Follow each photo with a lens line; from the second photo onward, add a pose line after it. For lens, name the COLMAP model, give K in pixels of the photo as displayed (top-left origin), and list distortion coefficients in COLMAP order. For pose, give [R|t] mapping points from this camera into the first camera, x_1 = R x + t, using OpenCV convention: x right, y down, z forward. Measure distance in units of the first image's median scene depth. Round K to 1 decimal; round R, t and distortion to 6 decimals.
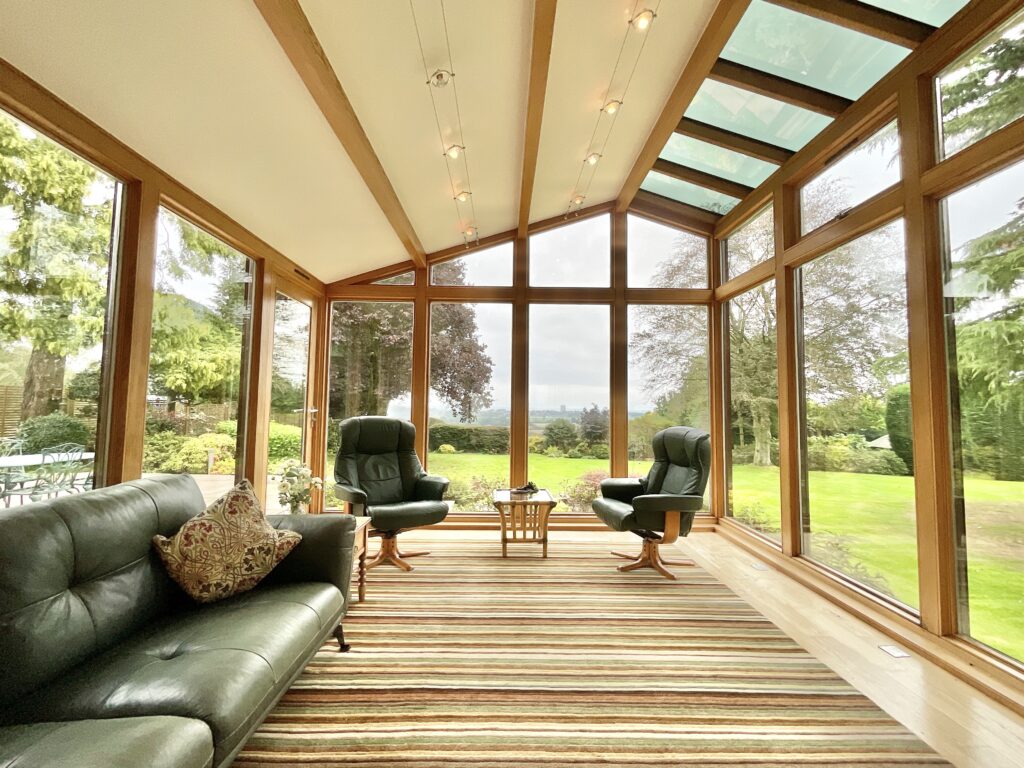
lens RADIAL K [[417.3, 0, 509.7], [0, 417.3, 381.5], [0, 0, 1]] dist [0.000678, 0.000262]
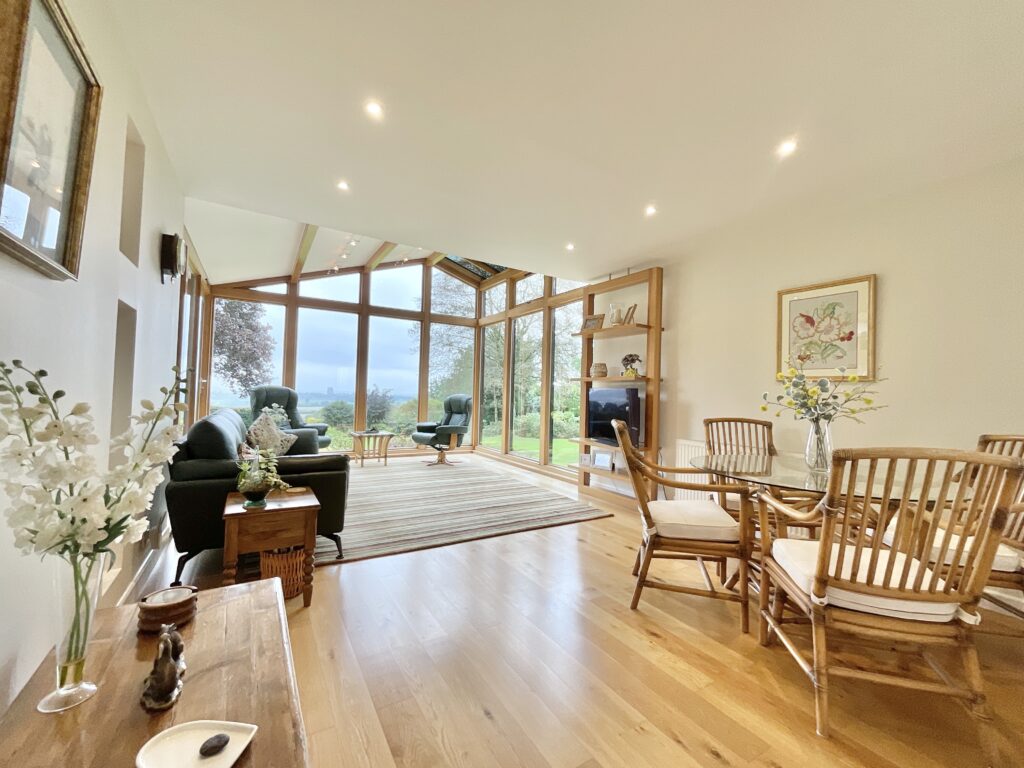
lens RADIAL K [[417.3, 0, 509.7], [0, 417.3, 381.5], [0, 0, 1]] dist [0.000678, 0.000262]
pose [[0.861555, 0.026352, 0.506980, -0.284185], [-0.046205, 0.998577, 0.026616, -0.010089], [-0.505557, -0.046356, 0.861547, -0.603858]]
